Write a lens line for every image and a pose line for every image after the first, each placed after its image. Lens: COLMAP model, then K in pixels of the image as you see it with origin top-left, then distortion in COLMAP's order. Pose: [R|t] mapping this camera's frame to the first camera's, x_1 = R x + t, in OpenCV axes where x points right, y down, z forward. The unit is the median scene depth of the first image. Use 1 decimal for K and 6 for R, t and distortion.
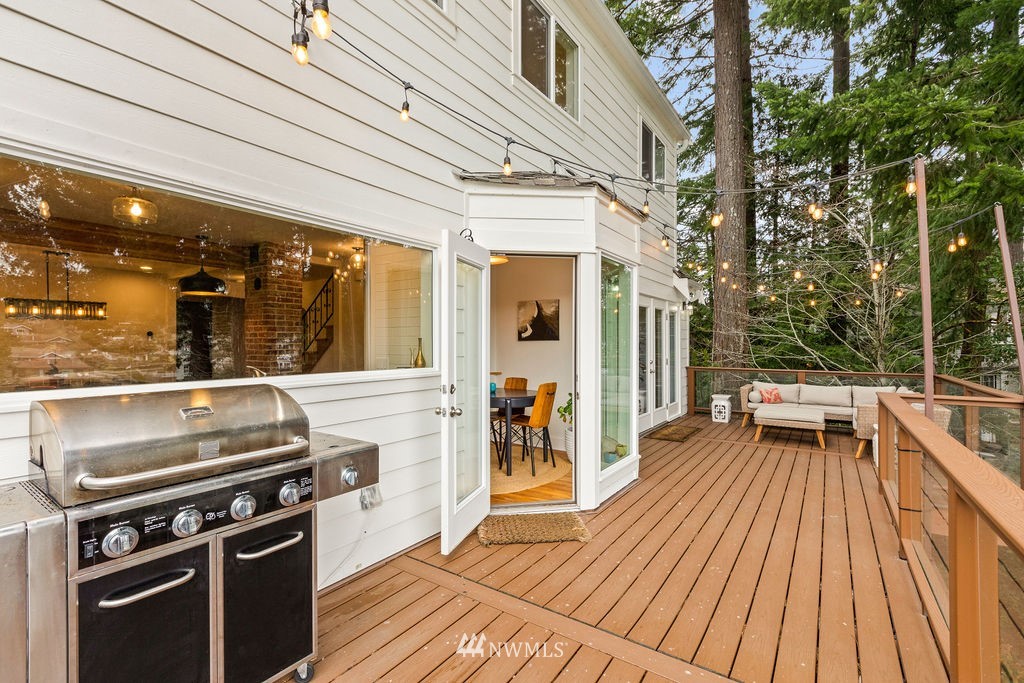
lens RADIAL K [[466.9, 0, 514.6], [0, 466.9, 344.7], [0, 0, 1]] dist [0.003768, 0.000389]
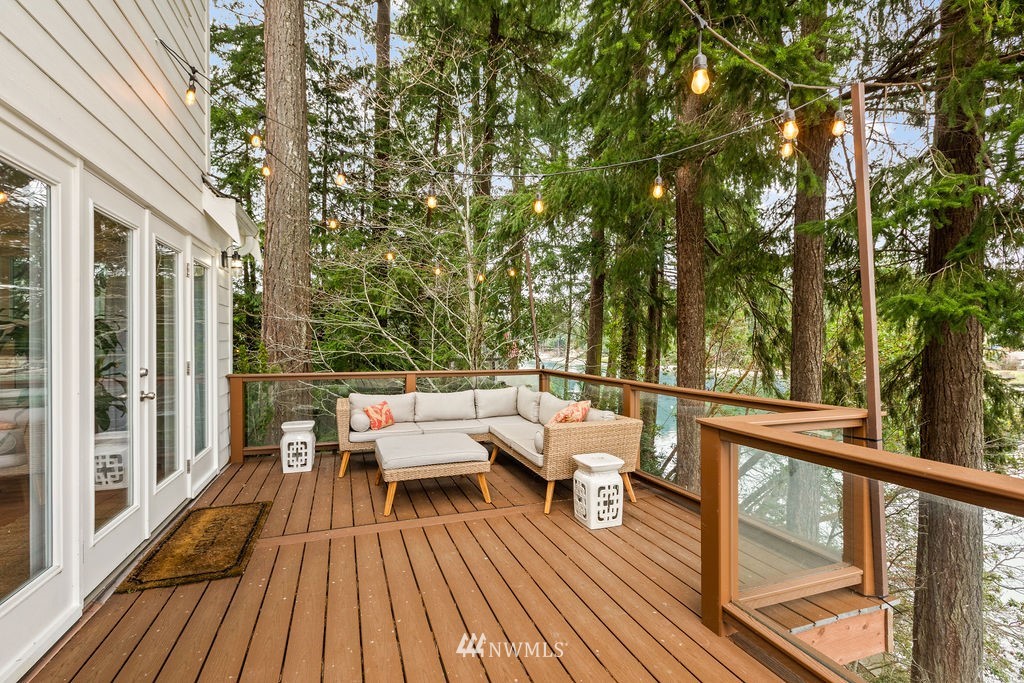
lens RADIAL K [[466.9, 0, 516.8], [0, 466.9, 341.3], [0, 0, 1]] dist [0.003768, 0.000389]
pose [[0.587406, 0.000620, 0.809292, 0.142183], [-0.002051, 0.999998, 0.000723, 0.008417], [-0.809290, -0.002084, 0.587406, 0.462630]]
